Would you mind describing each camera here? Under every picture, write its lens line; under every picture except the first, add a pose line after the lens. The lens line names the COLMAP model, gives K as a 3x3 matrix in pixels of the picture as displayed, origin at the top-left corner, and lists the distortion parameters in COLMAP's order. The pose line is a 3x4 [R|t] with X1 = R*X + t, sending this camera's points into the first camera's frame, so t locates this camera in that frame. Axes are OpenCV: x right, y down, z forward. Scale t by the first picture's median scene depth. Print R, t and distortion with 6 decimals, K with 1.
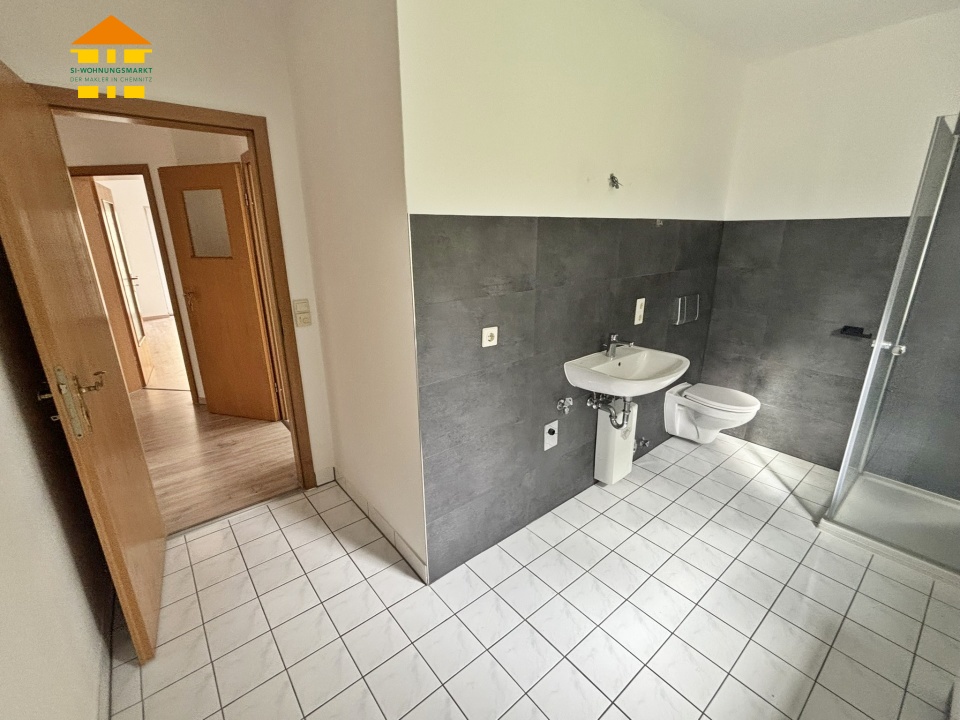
lens RADIAL K [[422.2, 0, 477.6], [0, 422.2, 360.0], [0, 0, 1]] dist [-0.000991, -0.000798]
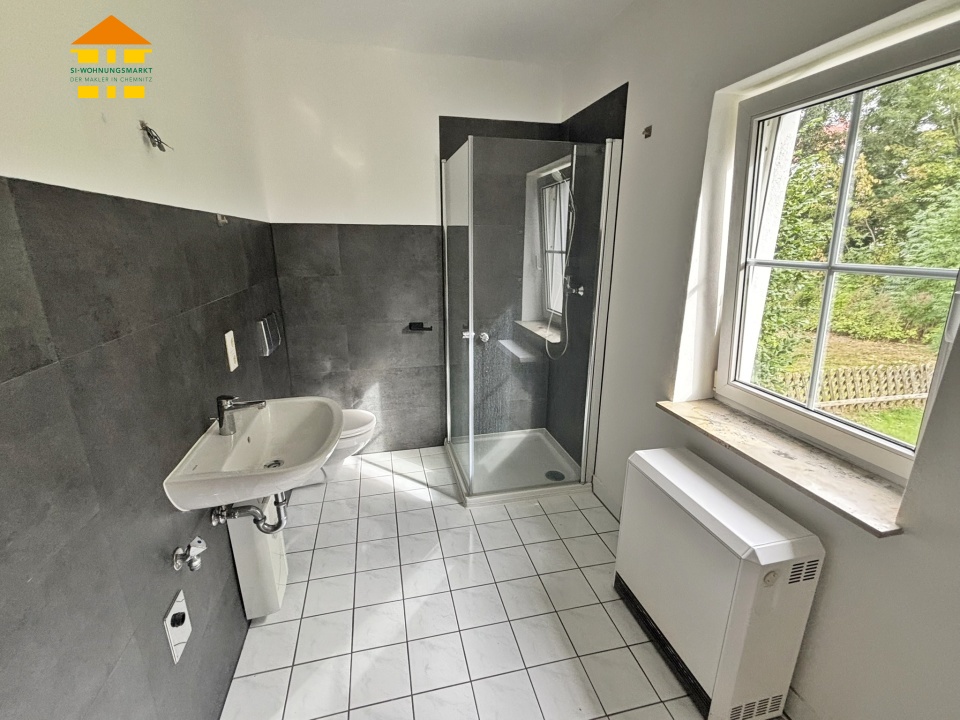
lens RADIAL K [[422.1, 0, 477.1], [0, 422.1, 358.2], [0, 0, 1]] dist [0.013477, -0.000813]
pose [[0.435817, -0.232641, 0.869449, -0.036106], [0.255330, 0.958287, 0.128426, -0.094552], [-0.863059, 0.166027, 0.477037, 0.358963]]
